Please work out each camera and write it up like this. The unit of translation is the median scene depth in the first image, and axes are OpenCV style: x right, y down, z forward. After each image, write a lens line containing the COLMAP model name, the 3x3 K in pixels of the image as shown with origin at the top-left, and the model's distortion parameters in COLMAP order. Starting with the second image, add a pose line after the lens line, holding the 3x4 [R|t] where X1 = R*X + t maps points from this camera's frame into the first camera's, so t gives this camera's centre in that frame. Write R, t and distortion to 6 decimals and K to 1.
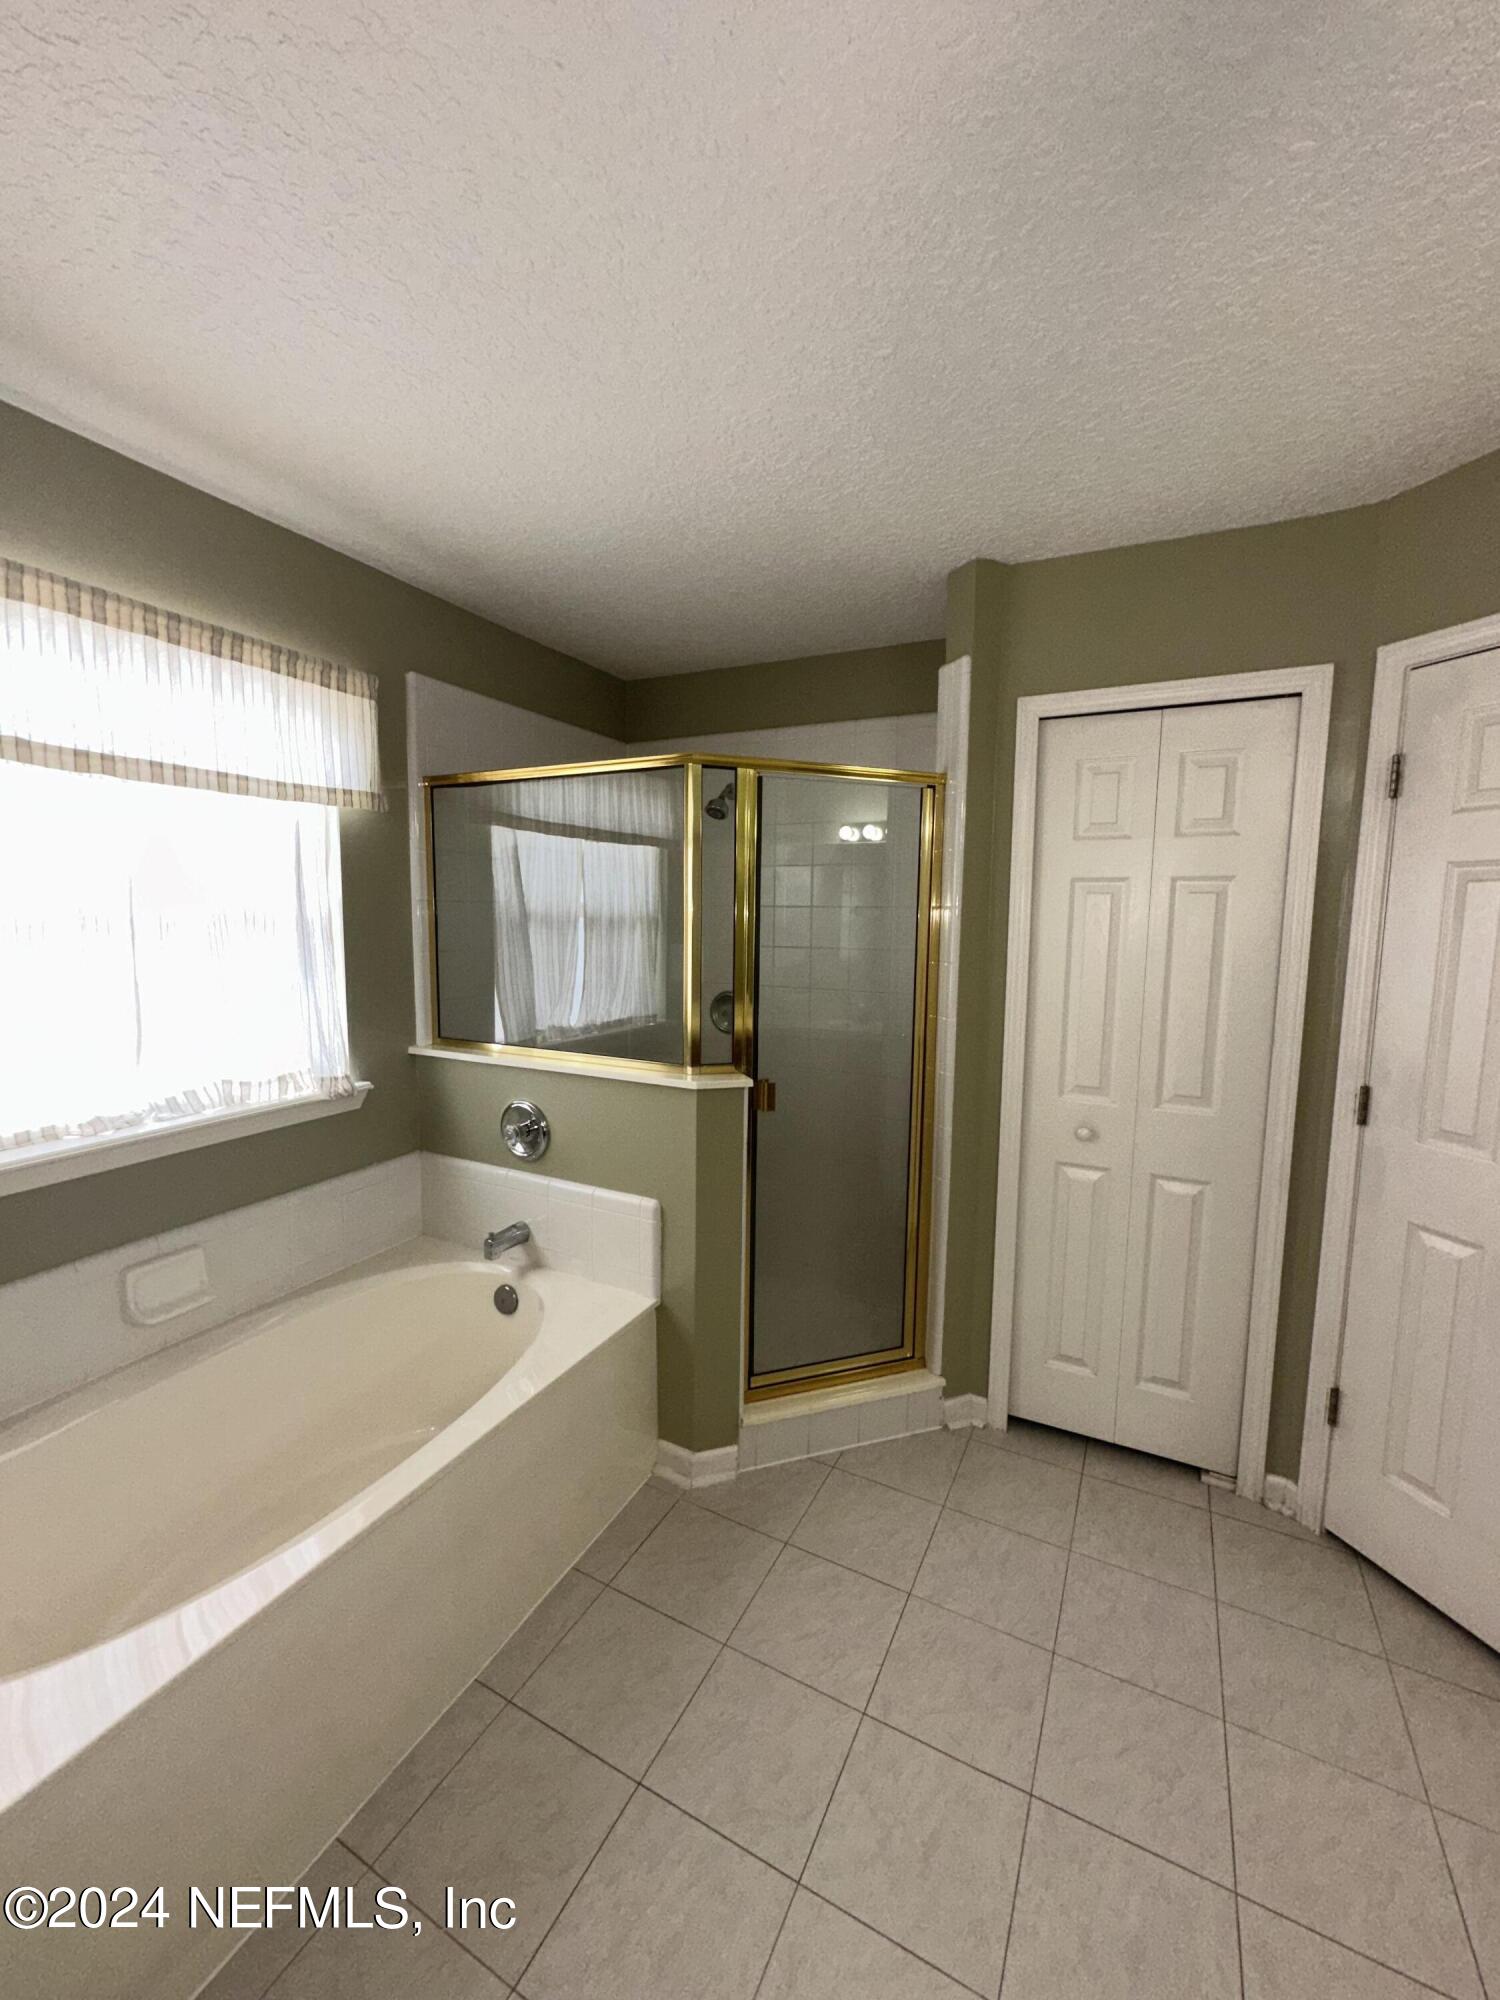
lens RADIAL K [[796.1, 0, 755.5], [0, 796.1, 1007.5], [0, 0, 1]] dist [0.000370, 0.000802]
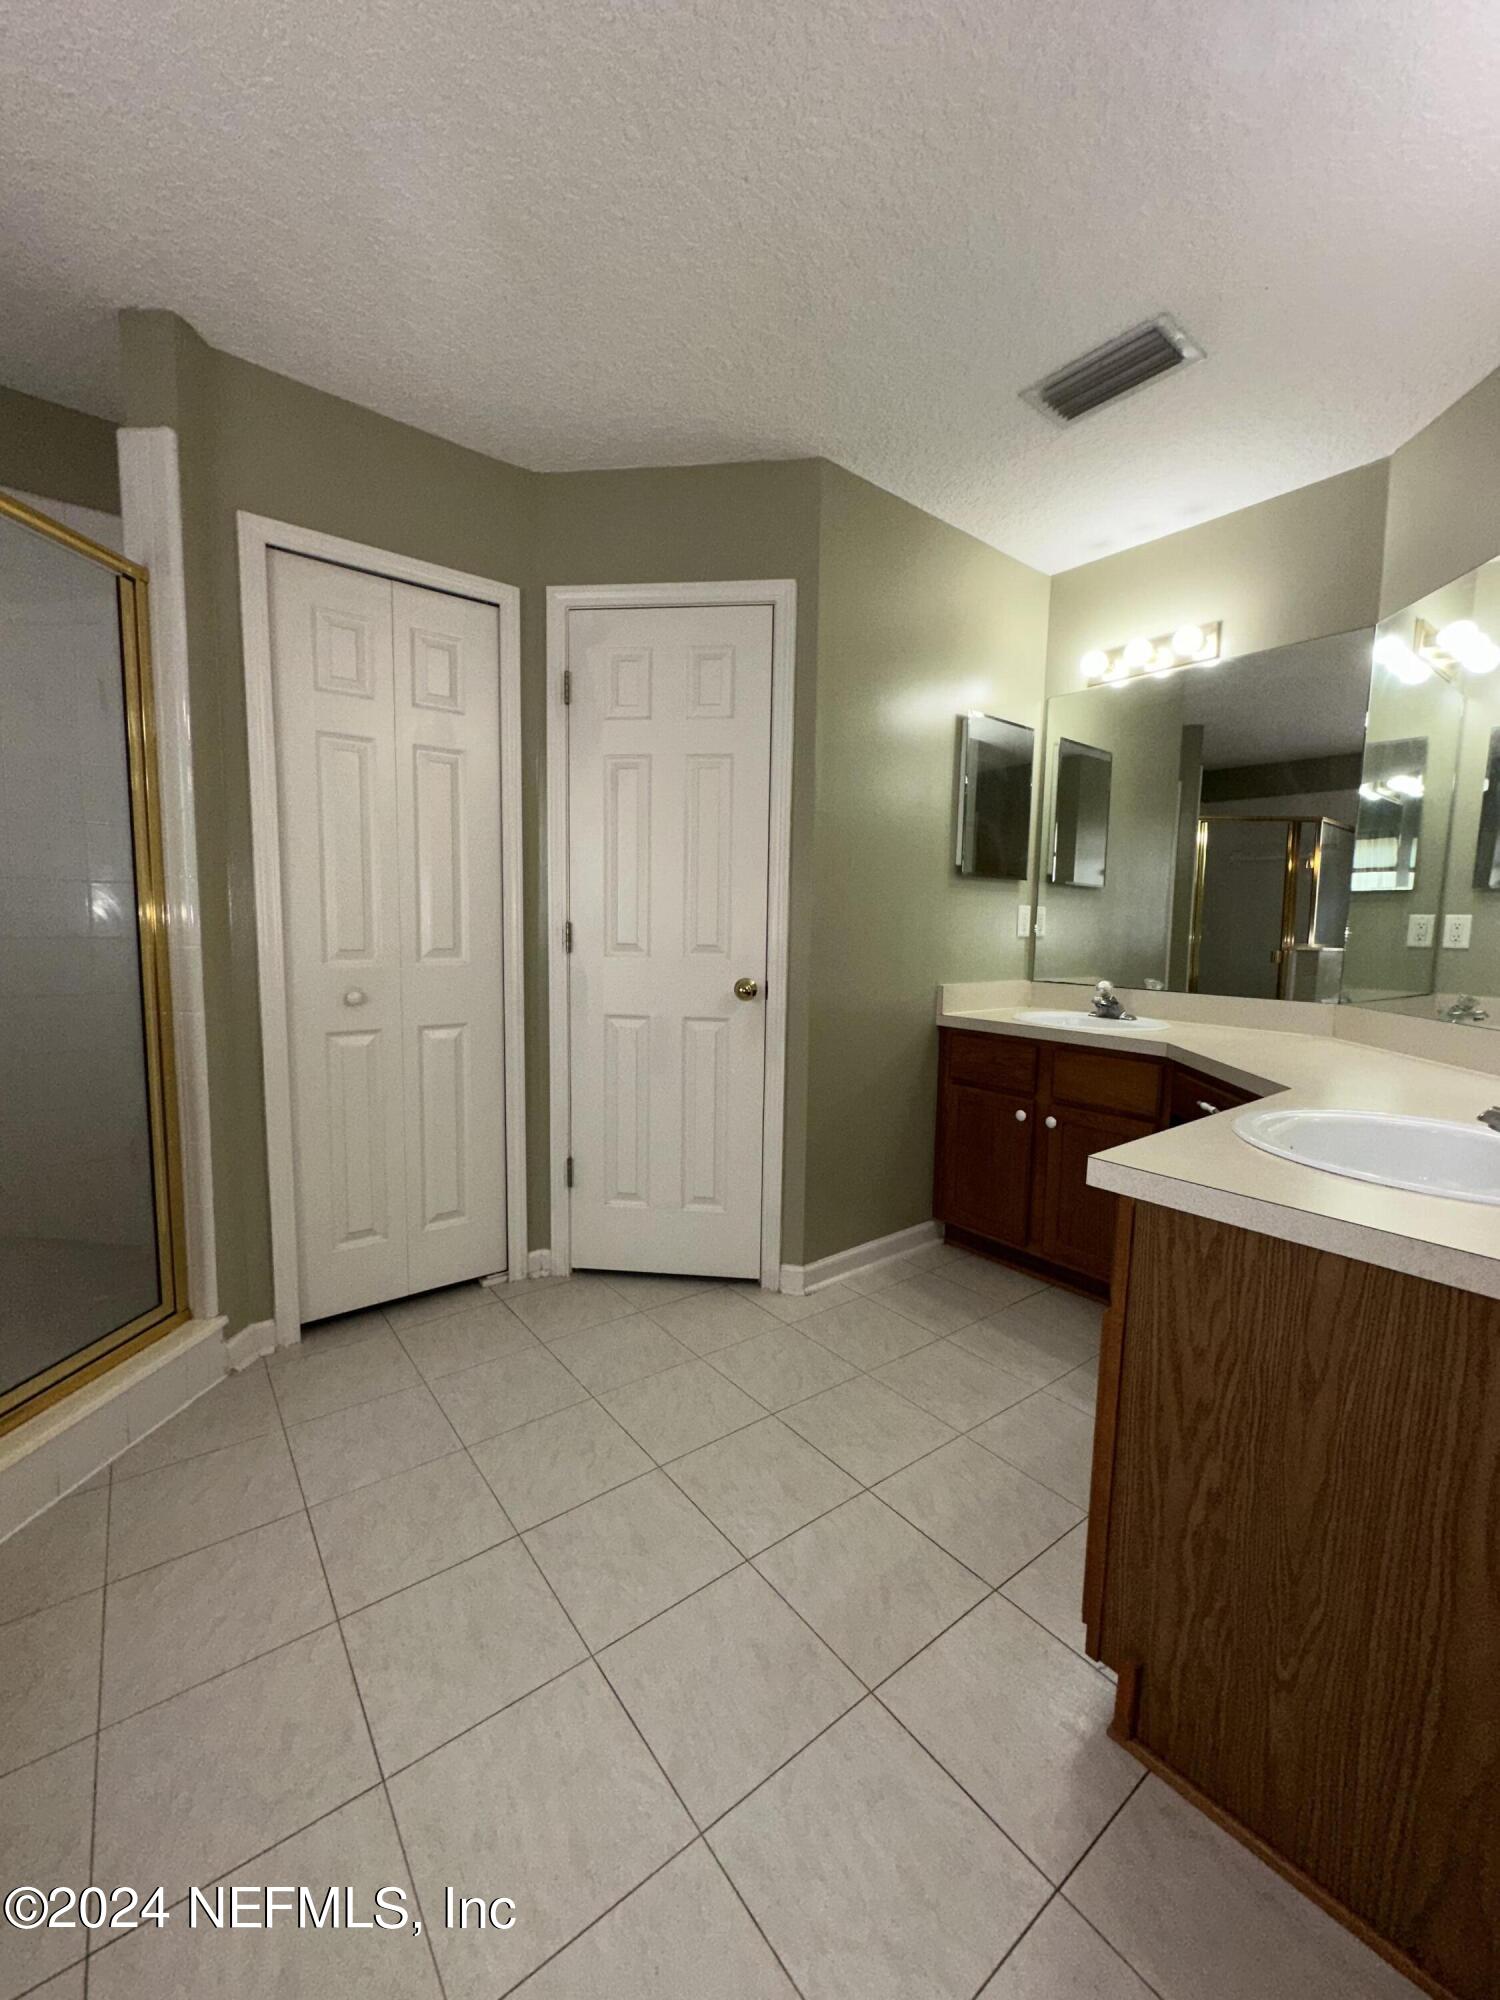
lens RADIAL K [[796.1, 0, 750.0], [0, 796.1, 997.0], [0, 0, 1]] dist [0.000370, 0.000802]
pose [[0.426416, -0.093463, 0.899686, -0.273334], [0.092966, 0.993908, 0.059189, 0.148726], [-0.899737, 0.058401, 0.432507, 0.135994]]
